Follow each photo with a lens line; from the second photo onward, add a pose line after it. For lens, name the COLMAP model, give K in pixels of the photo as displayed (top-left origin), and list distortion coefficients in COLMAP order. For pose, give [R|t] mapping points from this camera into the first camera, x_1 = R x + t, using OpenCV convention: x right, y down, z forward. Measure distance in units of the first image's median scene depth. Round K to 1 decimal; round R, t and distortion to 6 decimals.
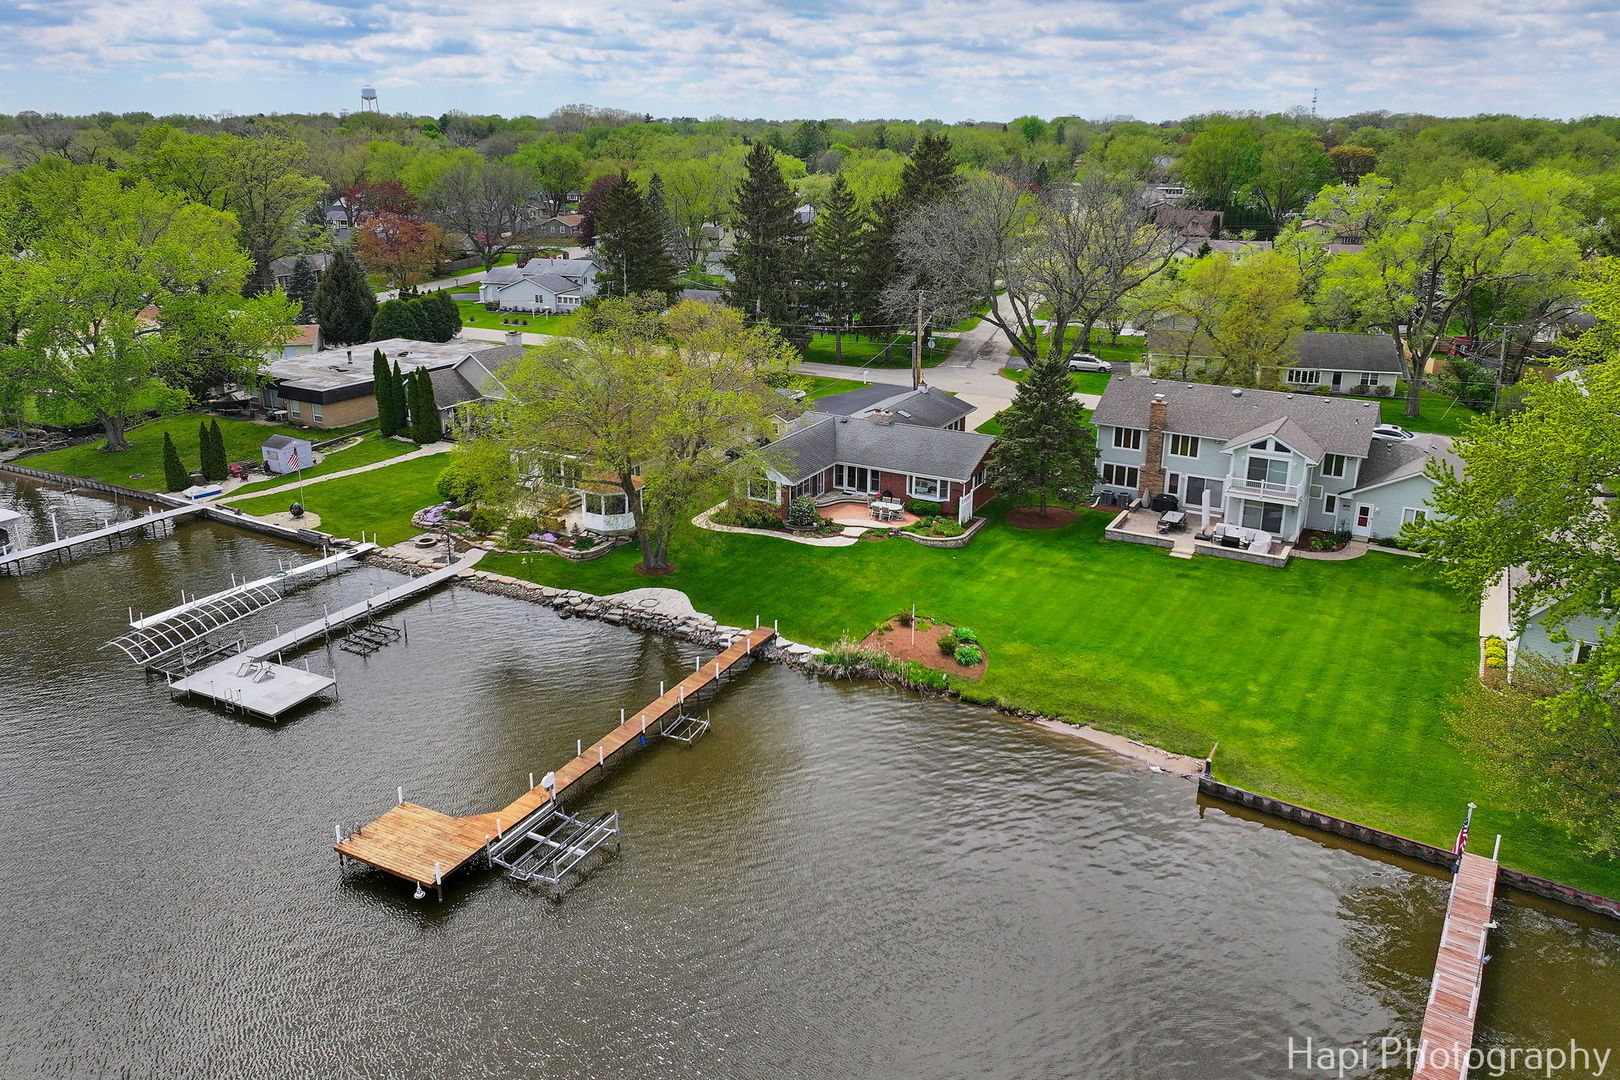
lens RADIAL K [[1105.0, 0, 807.3], [0, 1105.0, 570.5], [0, 0, 1]] dist [0.004404, 0.000533]
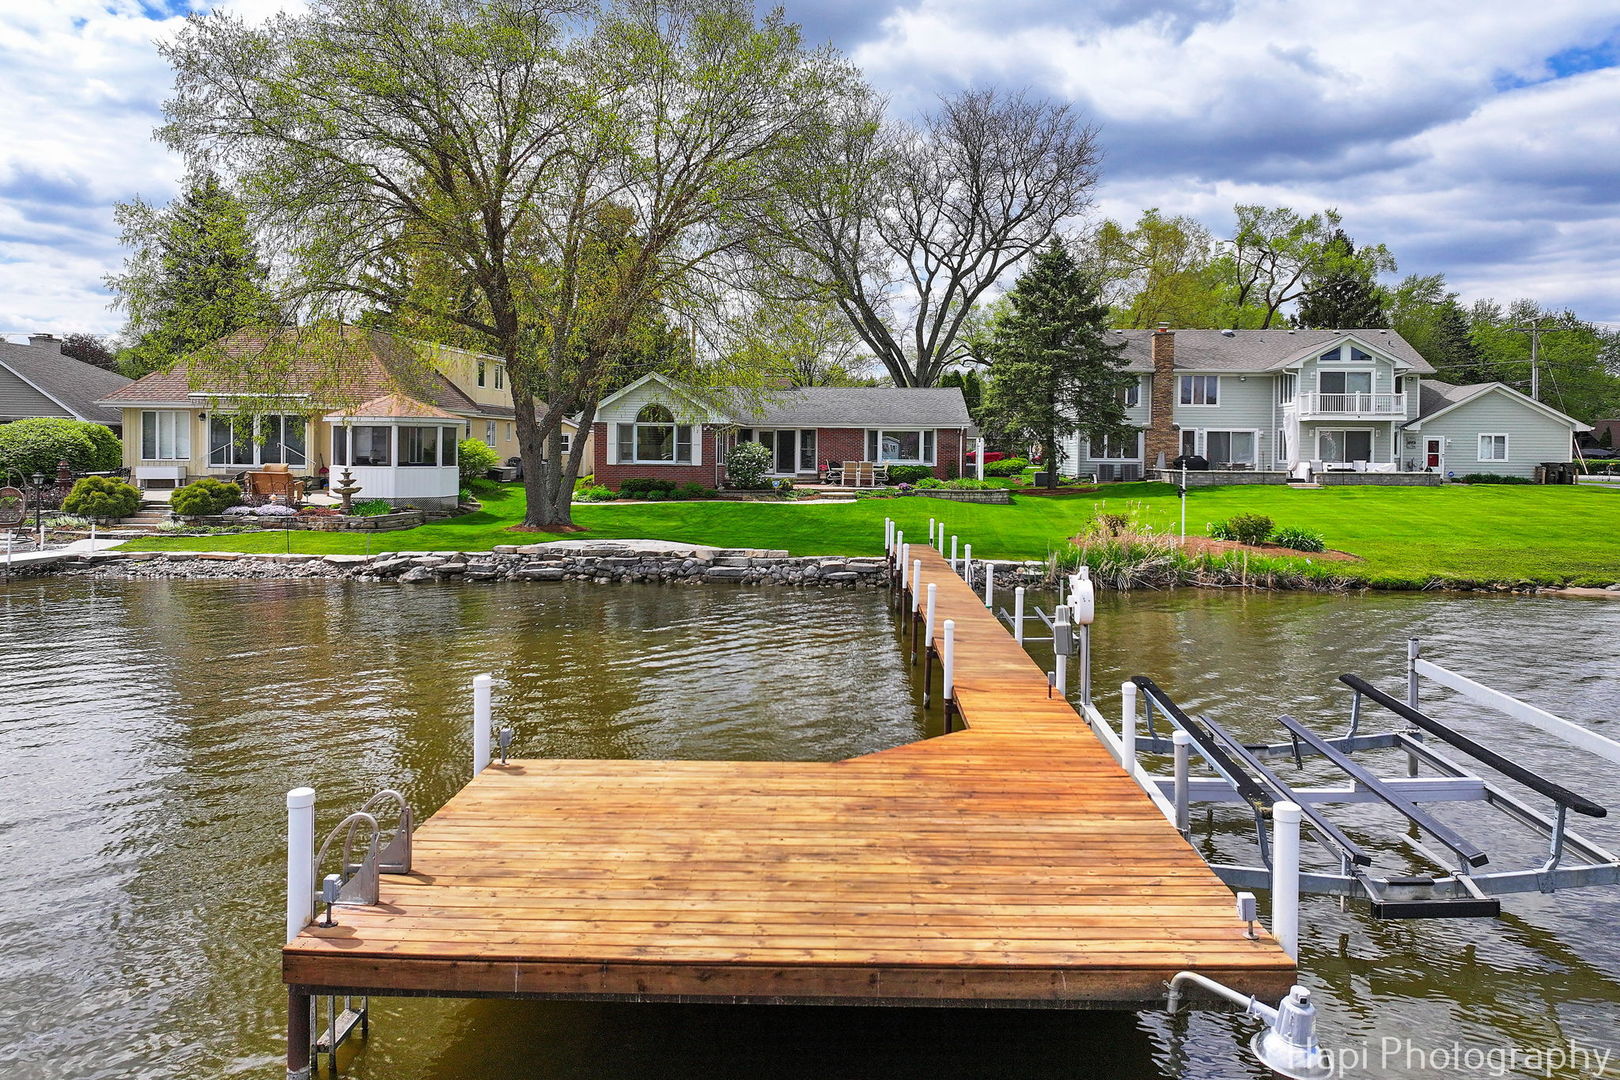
lens RADIAL K [[1156.0, 0, 810.0], [0, 1156.0, 540.0], [0, 0, 1]] dist [0.002900, 0.000149]
pose [[0.899497, -0.031518, 0.435789, -0.250483], [0.153565, 0.956567, -0.247785, 0.144218], [-0.409051, 0.289804, 0.865269, 0.491234]]
